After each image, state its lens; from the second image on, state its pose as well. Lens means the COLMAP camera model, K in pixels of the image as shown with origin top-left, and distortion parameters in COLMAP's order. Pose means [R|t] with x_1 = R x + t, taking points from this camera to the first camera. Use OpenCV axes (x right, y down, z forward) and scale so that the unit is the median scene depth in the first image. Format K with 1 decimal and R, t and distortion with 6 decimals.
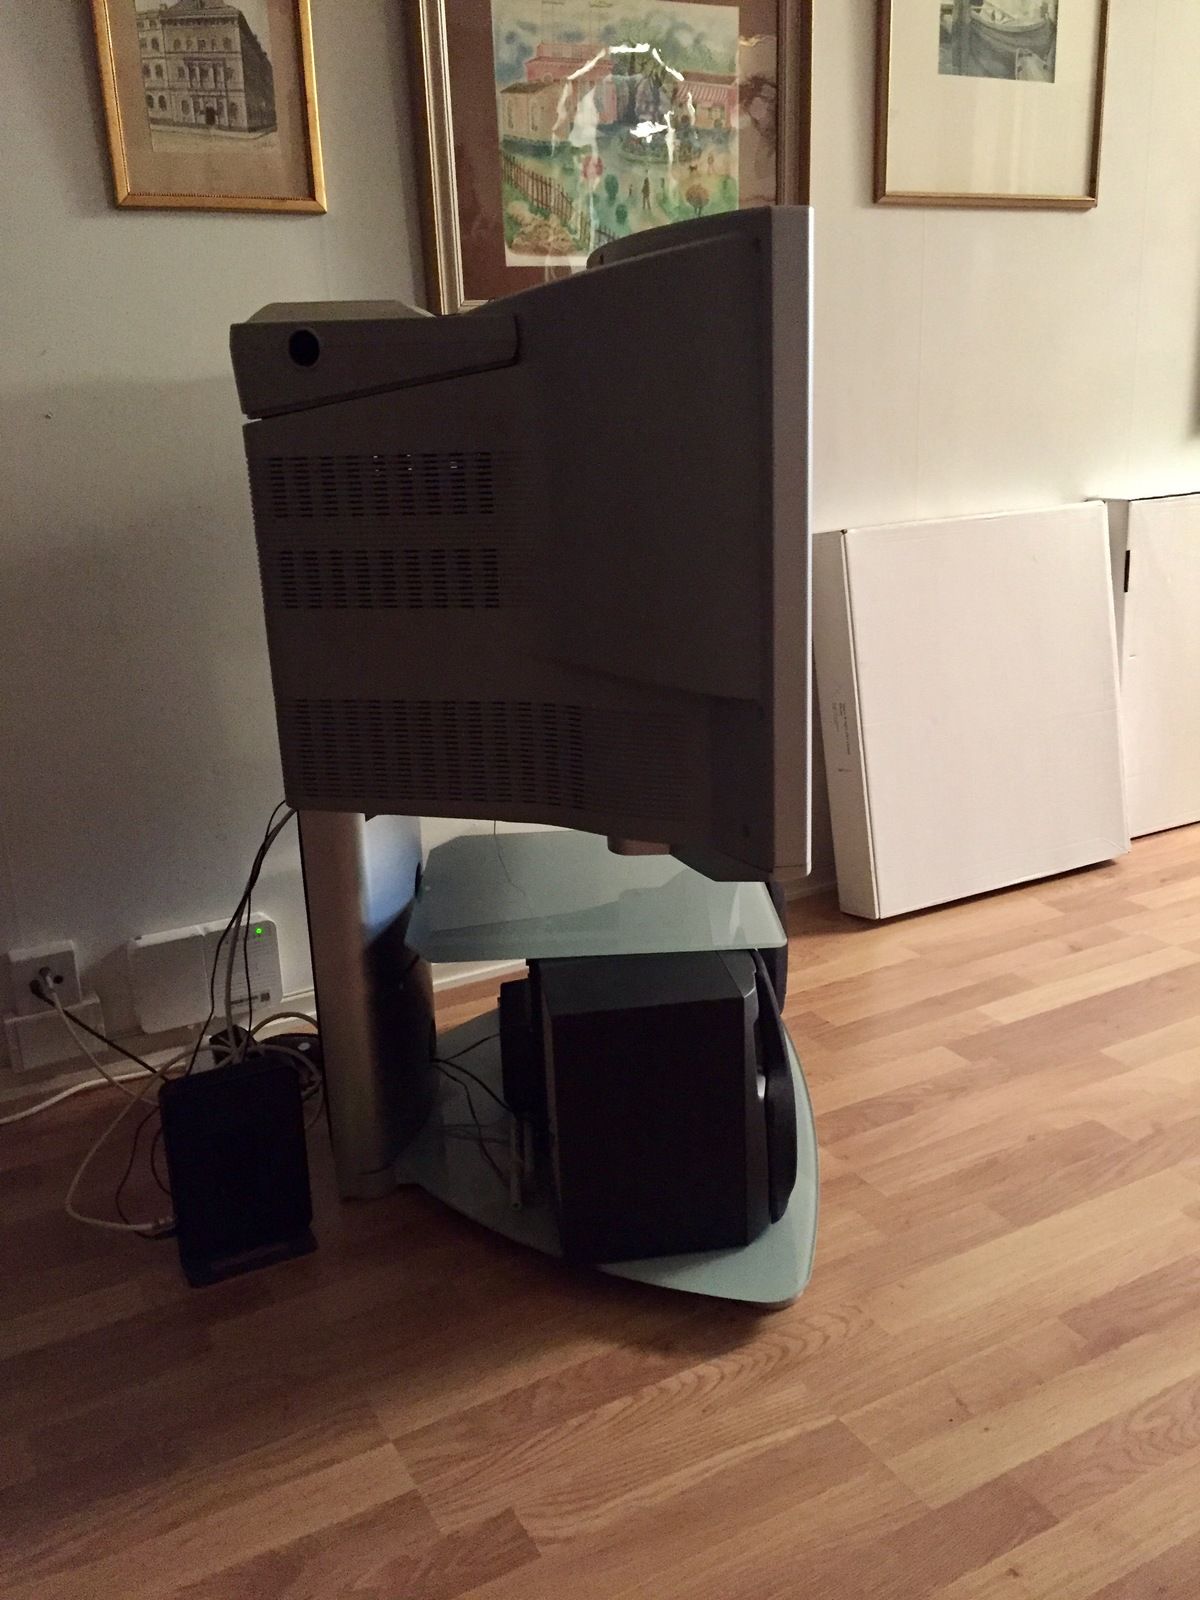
lens RADIAL K [[1373.0, 0, 605.4], [0, 1373.0, 805.0], [0, 0, 1]] dist [0.051911, -0.095748]
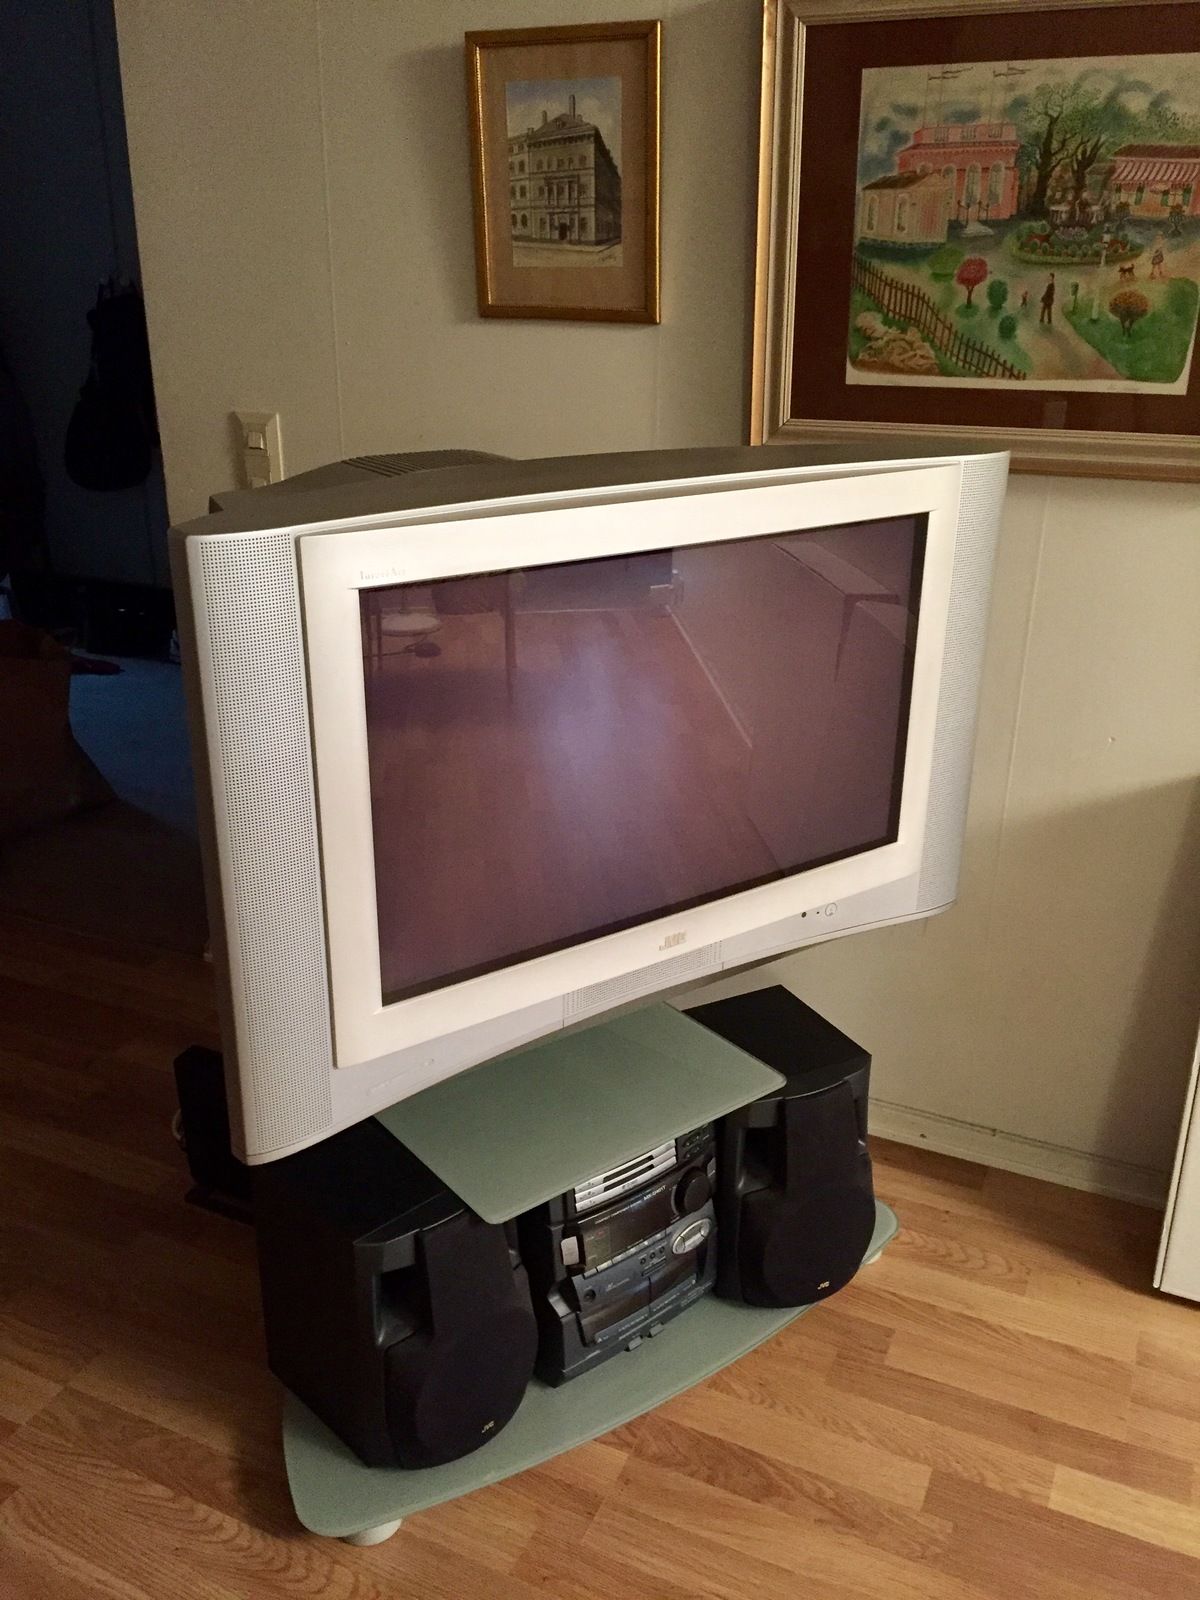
lens RADIAL K [[1373.0, 0, 592.6], [0, 1373.0, 803.2], [0, 0, 1]] dist [0.051911, -0.095748]
pose [[0.594072, 0.333571, -0.731990, 0.596176], [-0.270251, 0.939841, 0.208958, -0.294681], [0.757656, 0.073685, 0.648481, 0.345063]]
